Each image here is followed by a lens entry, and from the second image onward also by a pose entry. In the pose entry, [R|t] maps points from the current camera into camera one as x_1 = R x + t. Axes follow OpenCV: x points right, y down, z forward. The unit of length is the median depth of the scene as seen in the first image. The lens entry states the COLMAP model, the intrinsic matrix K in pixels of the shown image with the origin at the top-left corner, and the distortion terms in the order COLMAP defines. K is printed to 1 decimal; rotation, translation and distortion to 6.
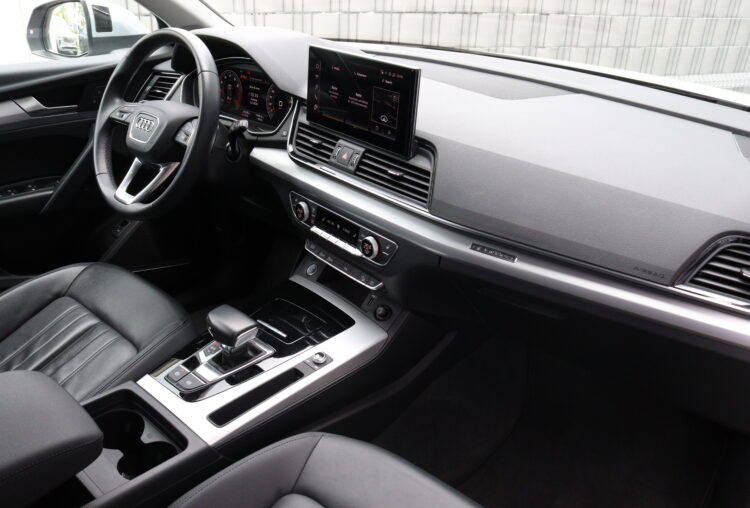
lens RADIAL K [[629.2, 0, 377.2], [0, 629.2, 248.4], [0, 0, 1]] dist [-0.166295, 0.131882]
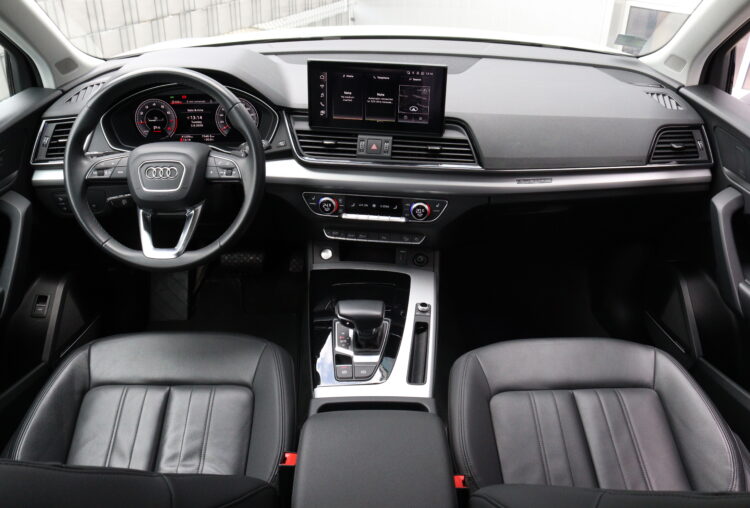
lens RADIAL K [[629.2, 0, 377.4], [0, 629.2, 252.6], [0, 0, 1]] dist [-0.166295, 0.131882]
pose [[0.744897, -0.359886, 0.561793, -0.765387], [0.304874, 0.932595, 0.193183, -0.182225], [-0.593448, 0.027375, 0.804406, 0.039605]]
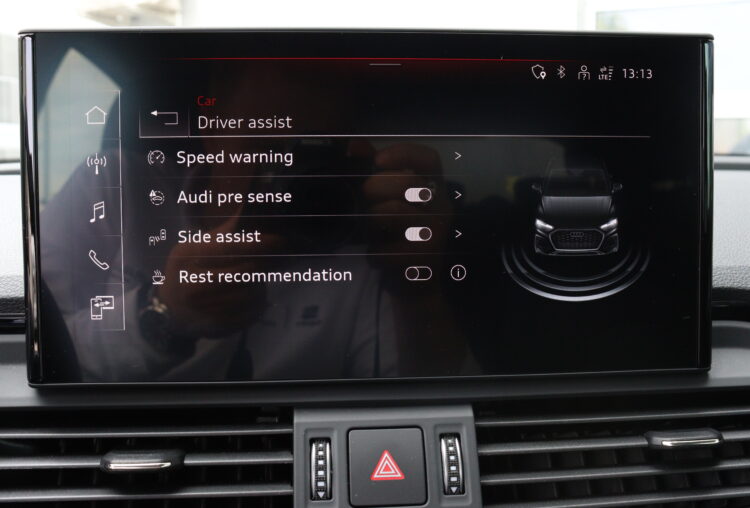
lens RADIAL K [[816.2, 0, 377.7], [0, 816.2, 251.8], [0, 0, 1]] dist [-0.099704, 0.000000]
pose [[0.592406, -0.120609, 0.796560, -0.265749], [0.379300, 0.914049, -0.143689, -0.171757], [-0.710765, 0.387258, 0.587235, 0.777424]]
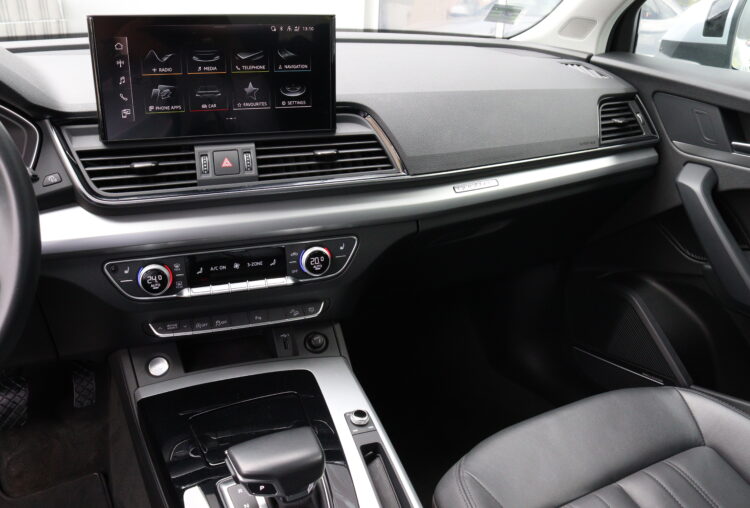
lens RADIAL K [[629.2, 0, 376.2], [0, 629.2, 249.1], [0, 0, 1]] dist [-0.166295, 0.131882]
pose [[0.388373, -0.373881, 0.842246, -0.580156], [0.394670, 0.893409, 0.214604, -0.139928], [-0.832707, 0.249063, 0.494536, 0.530914]]
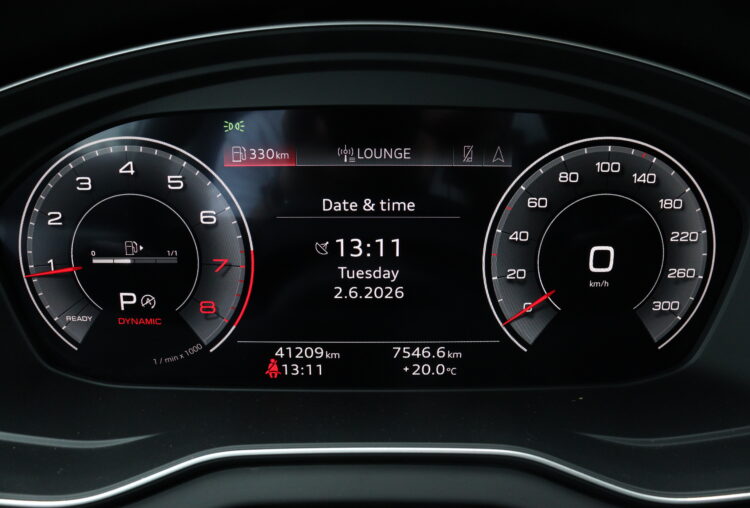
lens RADIAL K [[629.2, 0, 377.0], [0, 629.2, 252.6], [0, 0, 1]] dist [-0.166295, 0.131882]
pose [[0.740996, -0.244866, 0.625272, -0.379934], [0.308271, 0.951271, 0.007208, -0.305237], [-0.596568, 0.187412, 0.780374, 1.067825]]
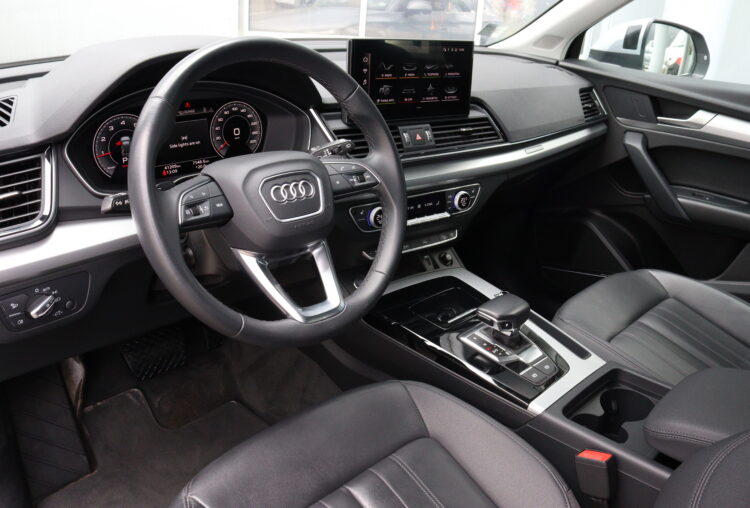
lens RADIAL K [[629.2, 0, 379.3], [0, 629.2, 252.1], [0, 0, 1]] dist [-0.166295, 0.131882]
pose [[0.085793, -0.416815, 0.904933, -1.046882], [0.384571, 0.851746, 0.355857, -0.368249], [-0.919100, 0.317481, 0.233369, 0.849813]]
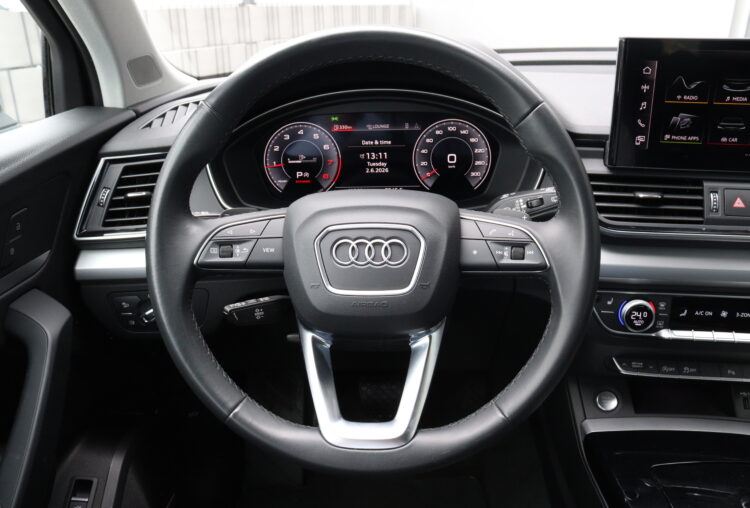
lens RADIAL K [[629.2, 0, 373.5], [0, 629.2, 249.2], [0, 0, 1]] dist [-0.166295, 0.131882]
pose [[0.770374, -0.283569, 0.571062, -0.671748], [0.320054, 0.946625, 0.038300, -0.236595], [-0.551442, 0.153266, 0.820013, 0.690799]]
